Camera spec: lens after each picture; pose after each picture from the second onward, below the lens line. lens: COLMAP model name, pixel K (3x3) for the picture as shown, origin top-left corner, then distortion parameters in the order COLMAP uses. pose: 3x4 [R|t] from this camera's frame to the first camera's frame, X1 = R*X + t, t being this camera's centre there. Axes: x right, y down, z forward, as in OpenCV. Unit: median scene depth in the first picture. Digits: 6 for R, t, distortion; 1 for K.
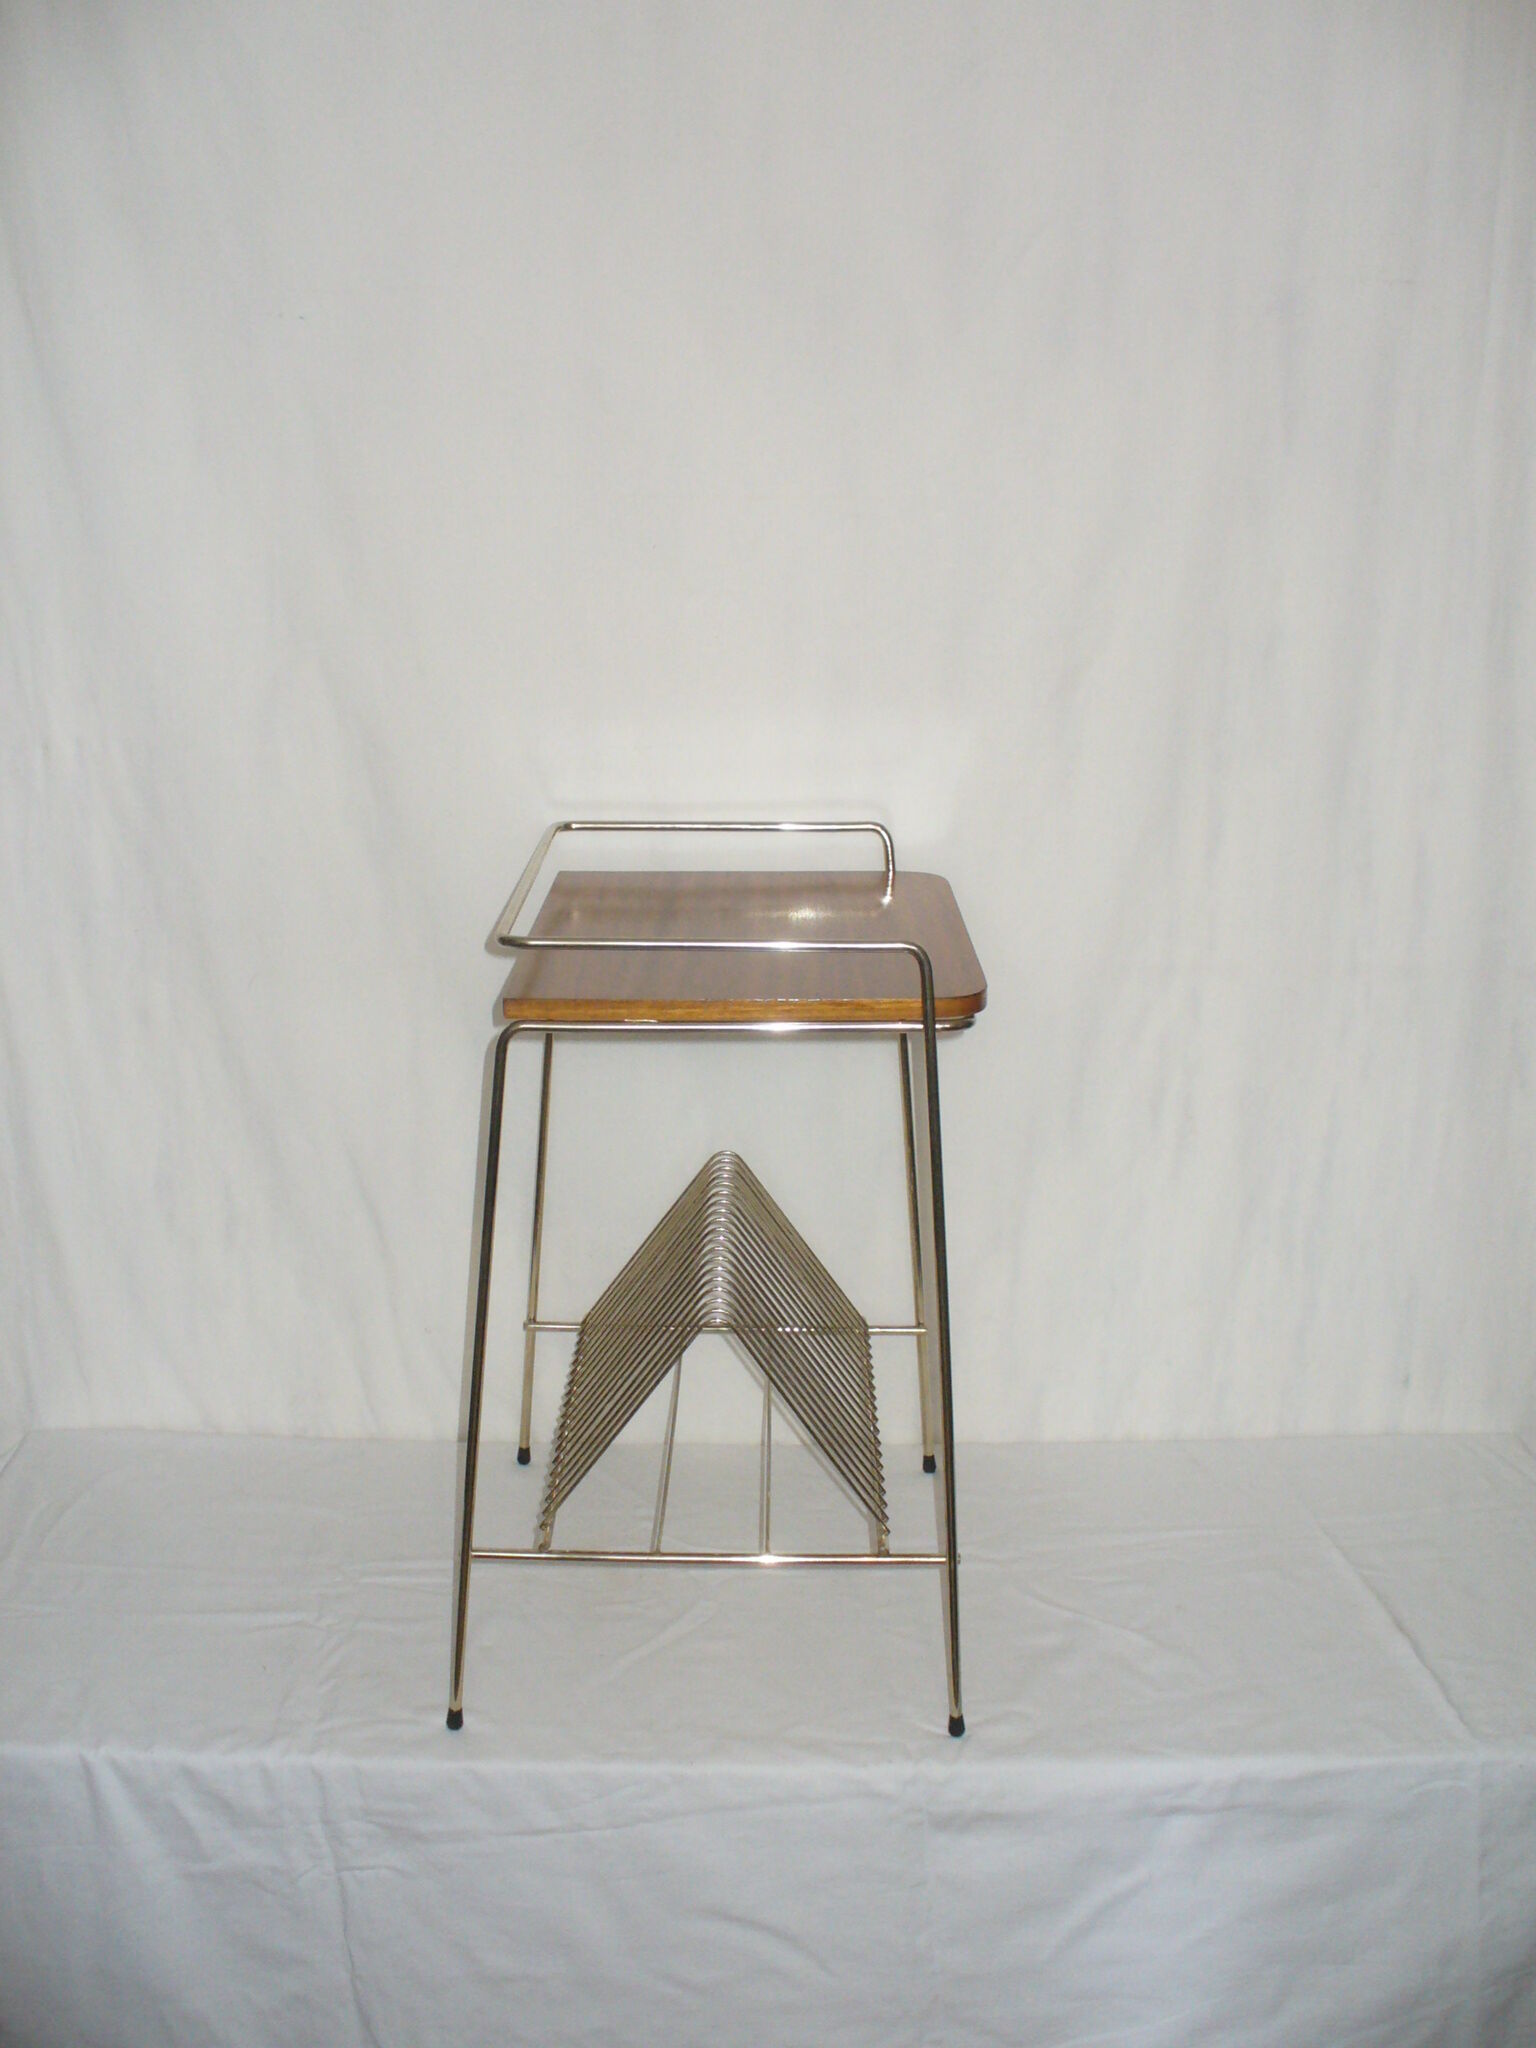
lens RADIAL K [[2356.0, 0, 761.2], [0, 2356.0, 980.7], [0, 0, 1]] dist [-0.272812, 0.382418]
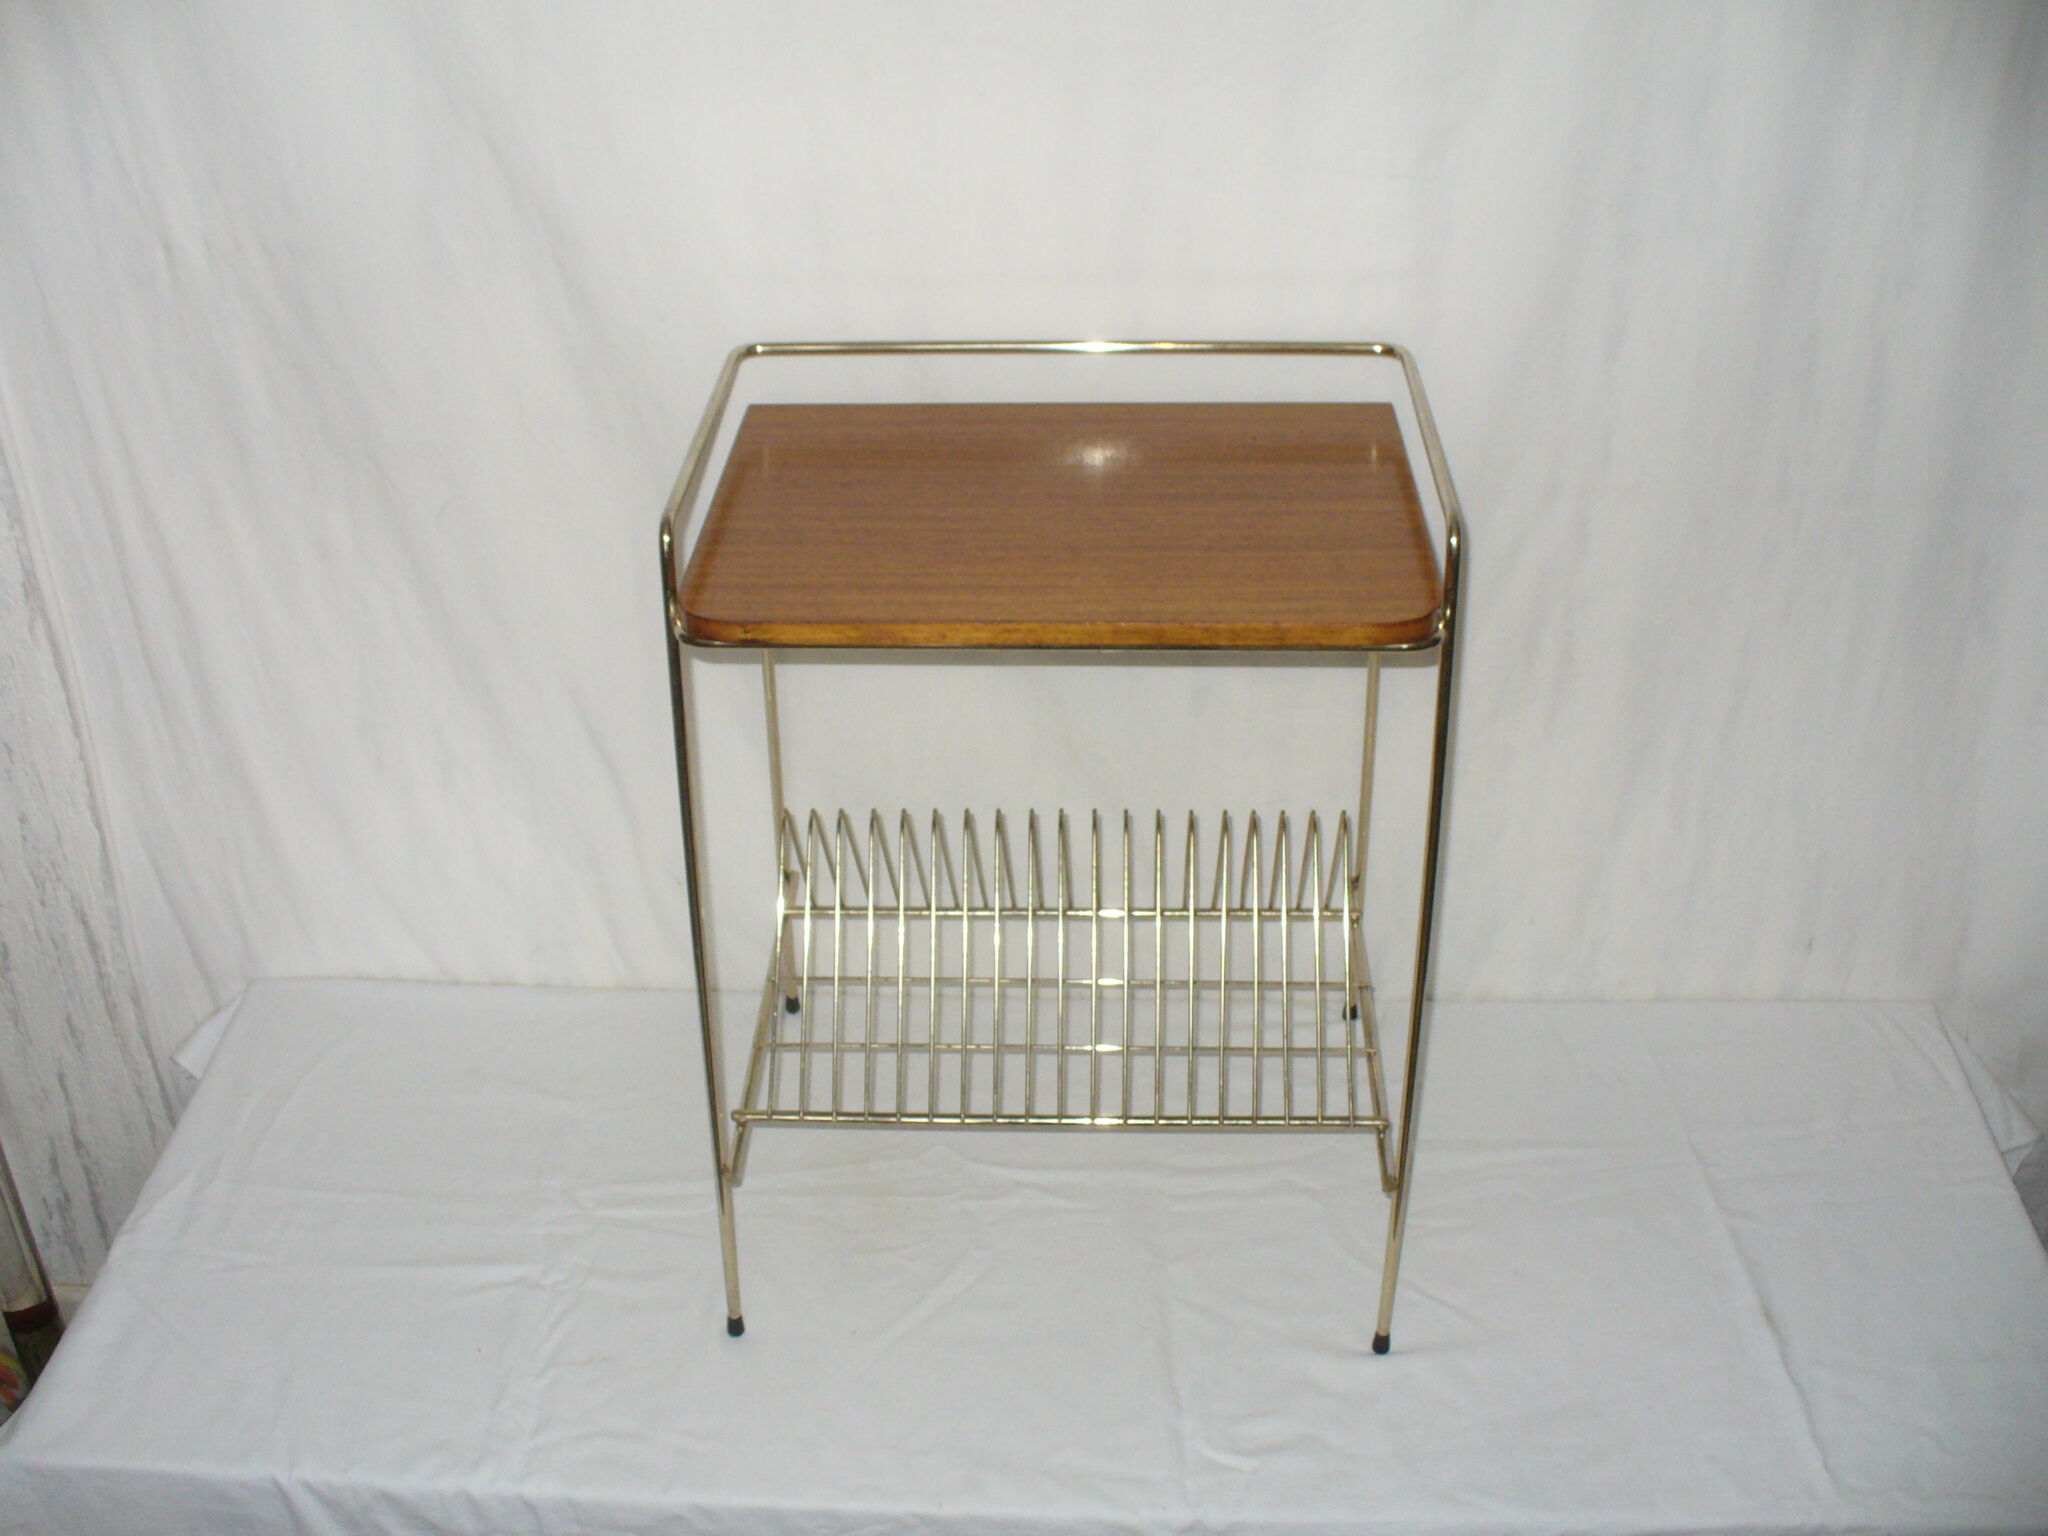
lens RADIAL K [[2356.0, 0, 1013.1], [0, 2356.0, 805.5], [0, 0, 1]] dist [-0.272812, 0.382418]
pose [[0.997155, 0.010851, -0.074590, 0.060485], [0.013630, 0.947310, 0.320029, -0.198732], [0.074132, -0.320135, 0.944467, 0.238913]]
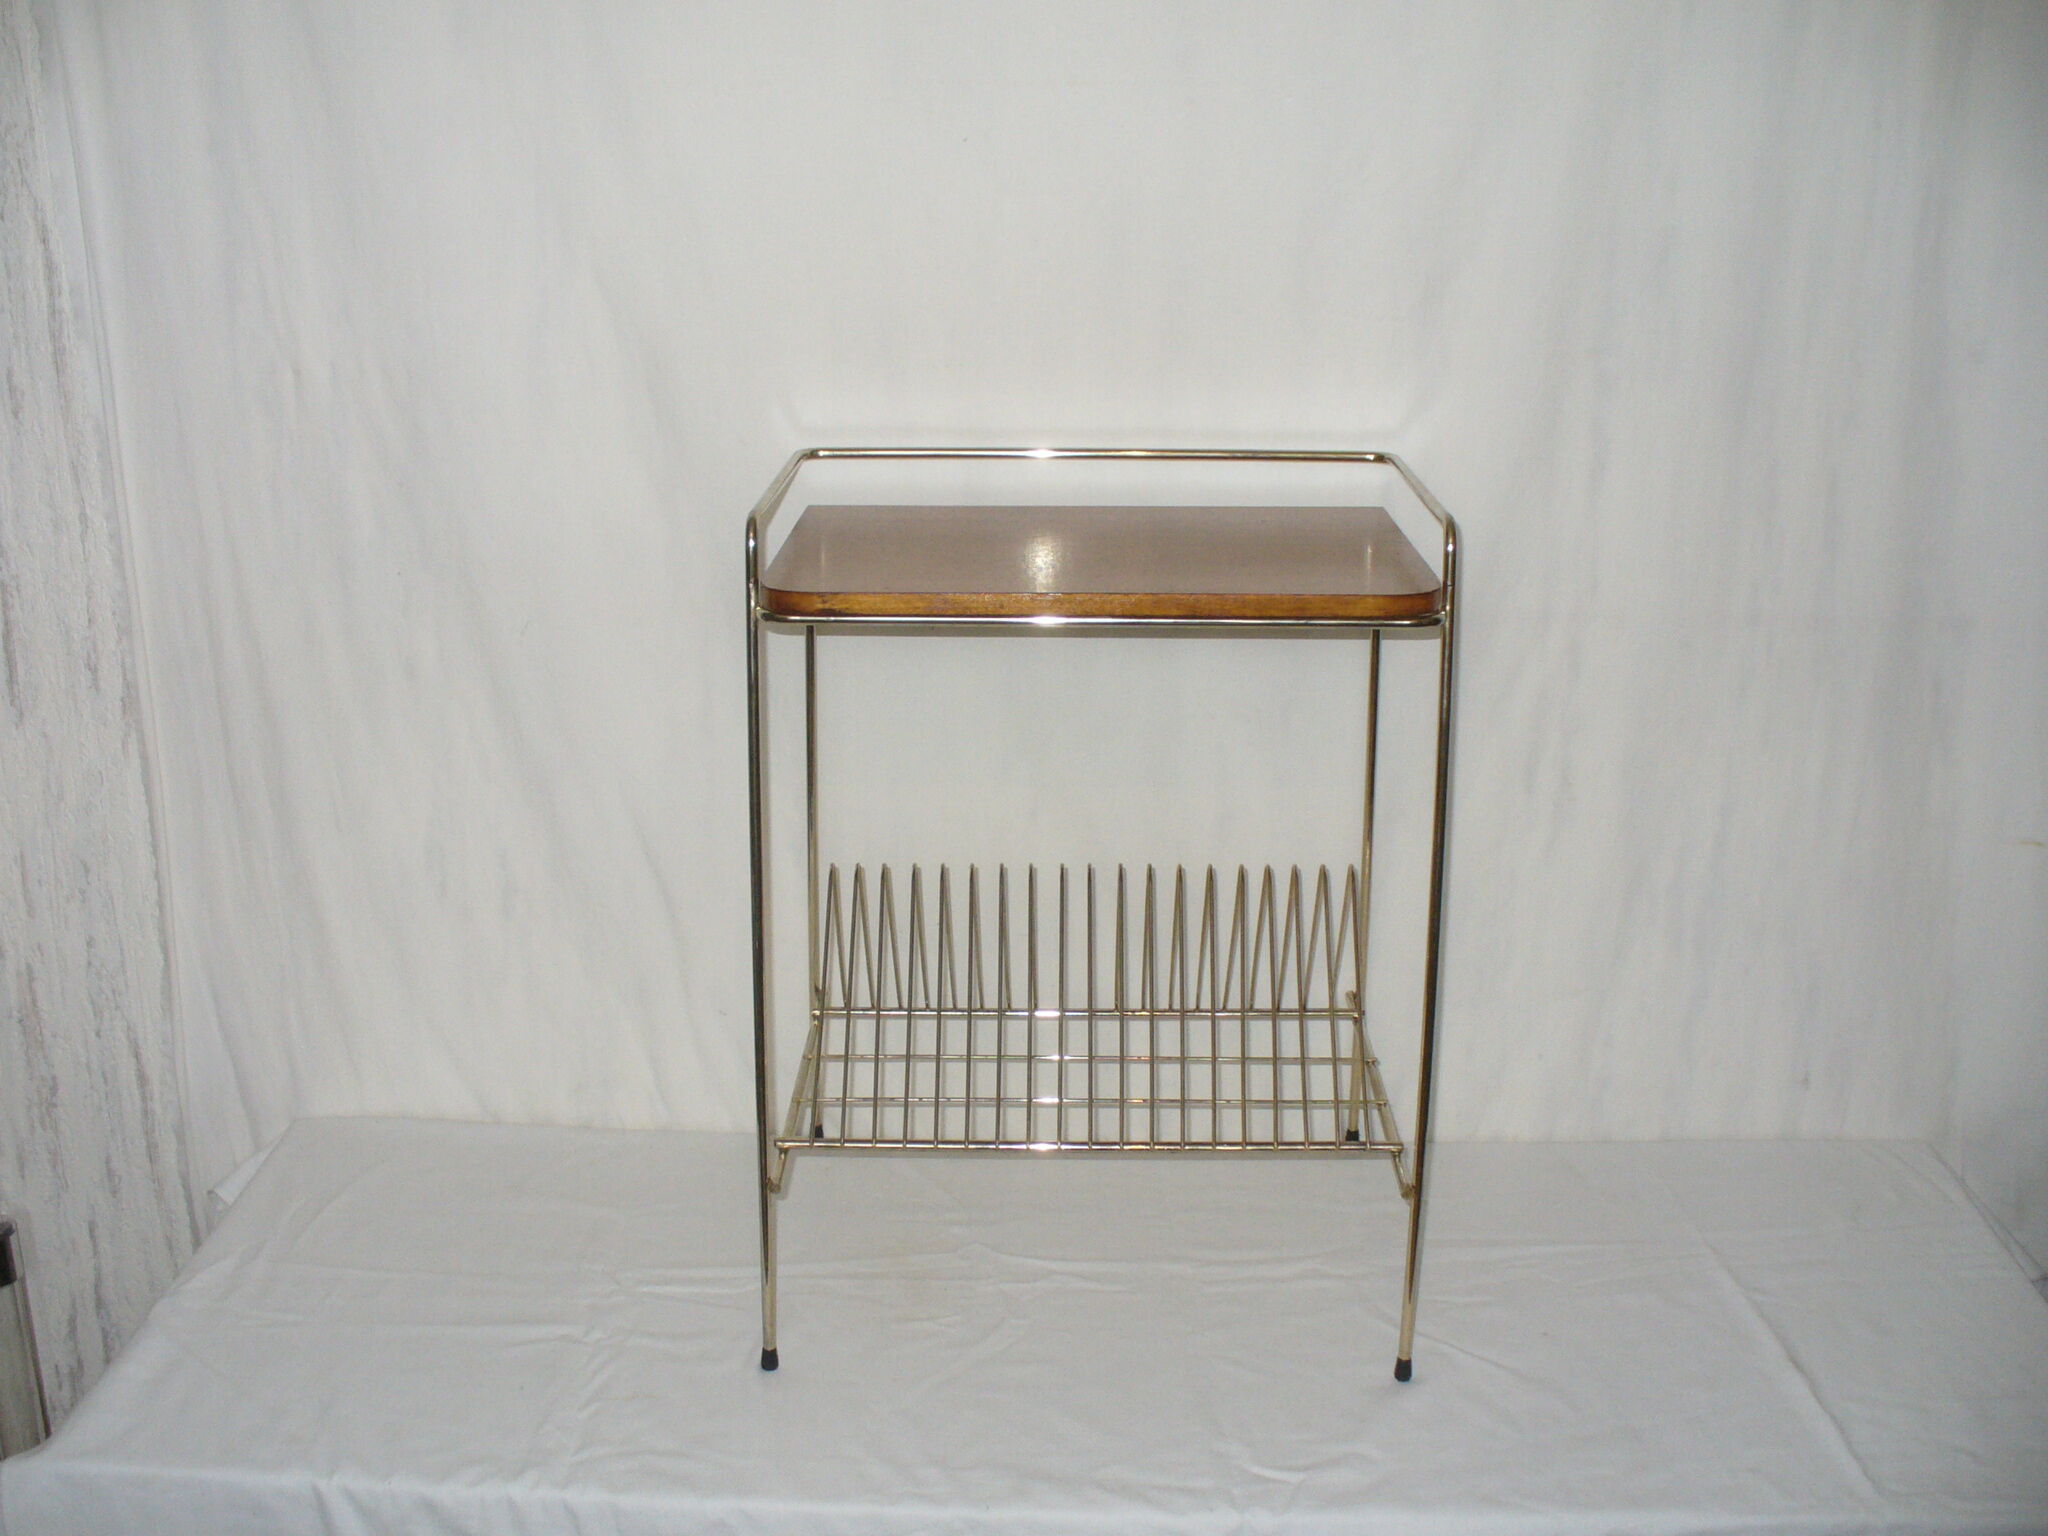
lens RADIAL K [[2356.0, 0, 1013.1], [0, 2356.0, 805.5], [0, 0, 1]] dist [-0.272812, 0.382418]
pose [[0.998330, 0.006112, -0.057452, 0.028432], [-0.002265, 0.997765, 0.066783, 0.010346], [0.057732, -0.066542, 0.996112, 0.127824]]
